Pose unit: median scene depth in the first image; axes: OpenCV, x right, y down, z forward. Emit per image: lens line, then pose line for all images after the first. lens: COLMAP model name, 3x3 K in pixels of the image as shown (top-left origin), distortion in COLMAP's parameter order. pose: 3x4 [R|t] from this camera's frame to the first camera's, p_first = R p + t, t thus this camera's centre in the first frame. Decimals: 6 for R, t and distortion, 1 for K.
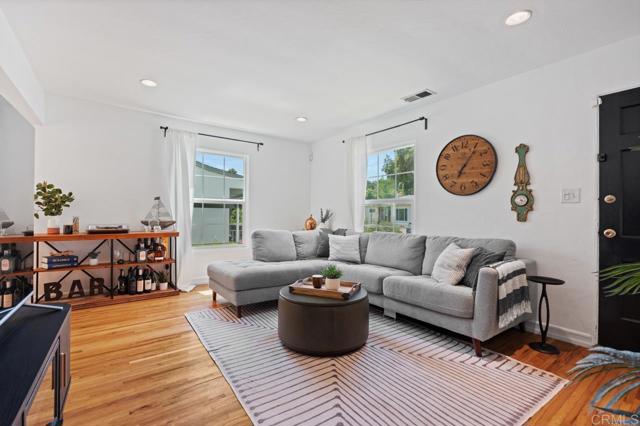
lens RADIAL K [[286.8, 0, 320.4], [0, 286.8, 214.1], [0, 0, 1]] dist [-0.005647, 0.001152]
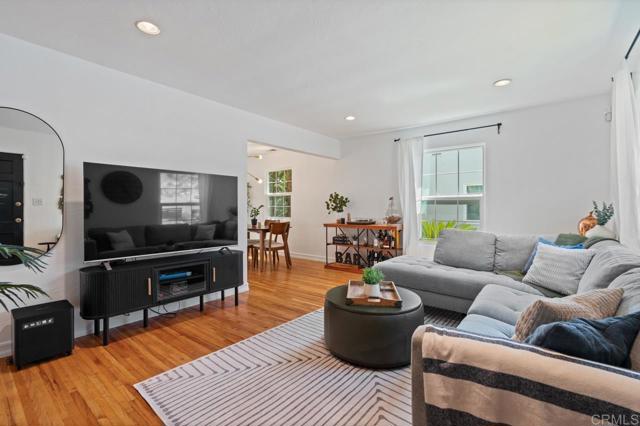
lens RADIAL K [[286.8, 0, 319.6], [0, 286.8, 203.3], [0, 0, 1]] dist [-0.005647, 0.001152]
pose [[0.260844, -0.024539, -0.965069, 0.658303], [0.005178, 0.999698, -0.024020, -0.006201], [0.965367, 0.001269, 0.260892, 0.448640]]
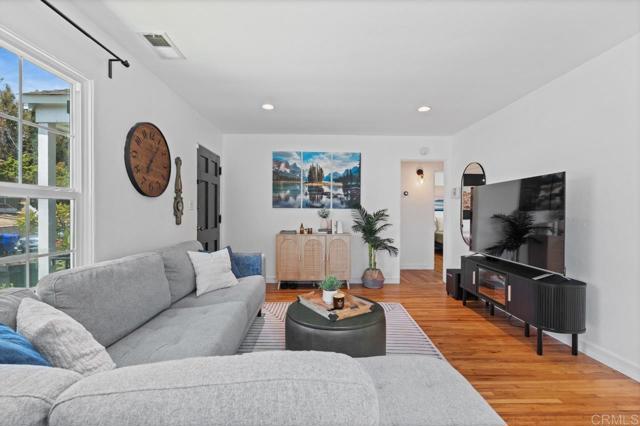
lens RADIAL K [[286.8, 0, 319.6], [0, 286.8, 211.3], [0, 0, 1]] dist [-0.005647, 0.001152]
pose [[-0.816064, -0.008650, 0.577896, -0.356189], [-0.011029, 0.999939, -0.000607, -0.027146], [-0.577856, -0.006869, -0.816110, 1.340444]]
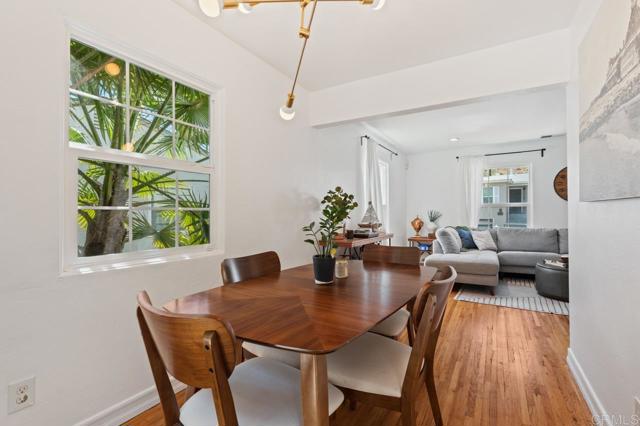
lens RADIAL K [[286.8, 0, 326.2], [0, 286.8, 216.3], [0, 0, 1]] dist [-0.005647, 0.001152]
pose [[0.914438, -0.016606, 0.404385, -1.366969], [0.012158, 0.999834, 0.013566, -0.023930], [-0.404543, -0.007489, 0.914488, 0.108705]]
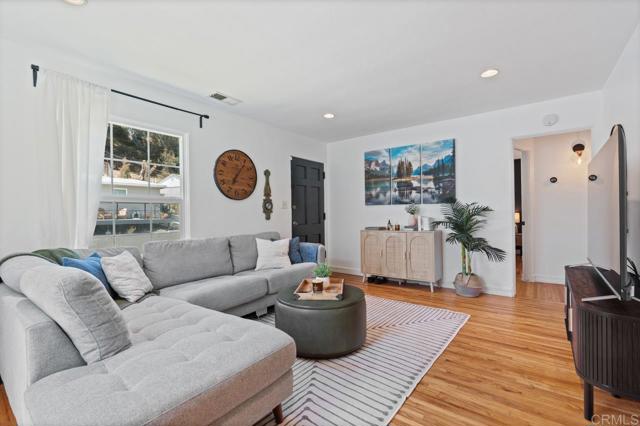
lens RADIAL K [[286.8, 0, 317.8], [0, 286.8, 210.5], [0, 0, 1]] dist [-0.005647, 0.001152]
pose [[-0.276887, 0.007837, 0.960871, -0.718434], [0.010605, 0.999931, -0.005099, -0.010523], [-0.960844, 0.008778, -0.276951, 0.972320]]
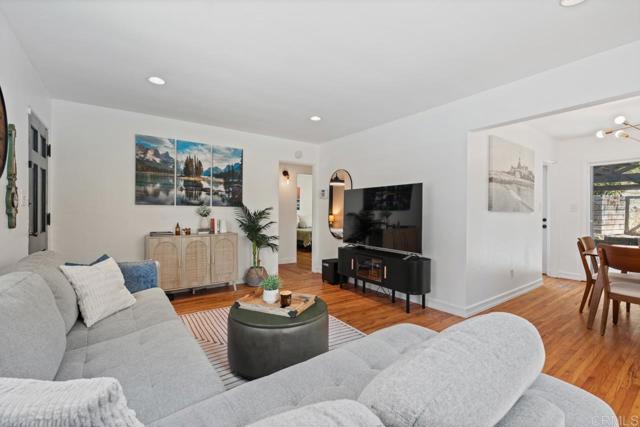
lens RADIAL K [[286.8, 0, 319.9], [0, 286.8, 212.7], [0, 0, 1]] dist [-0.005647, 0.001152]
pose [[-0.999747, -0.015501, 0.016326, -0.097416], [-0.015469, 0.999878, 0.002119, -0.023321], [-0.016357, 0.001866, -0.999864, 1.441840]]
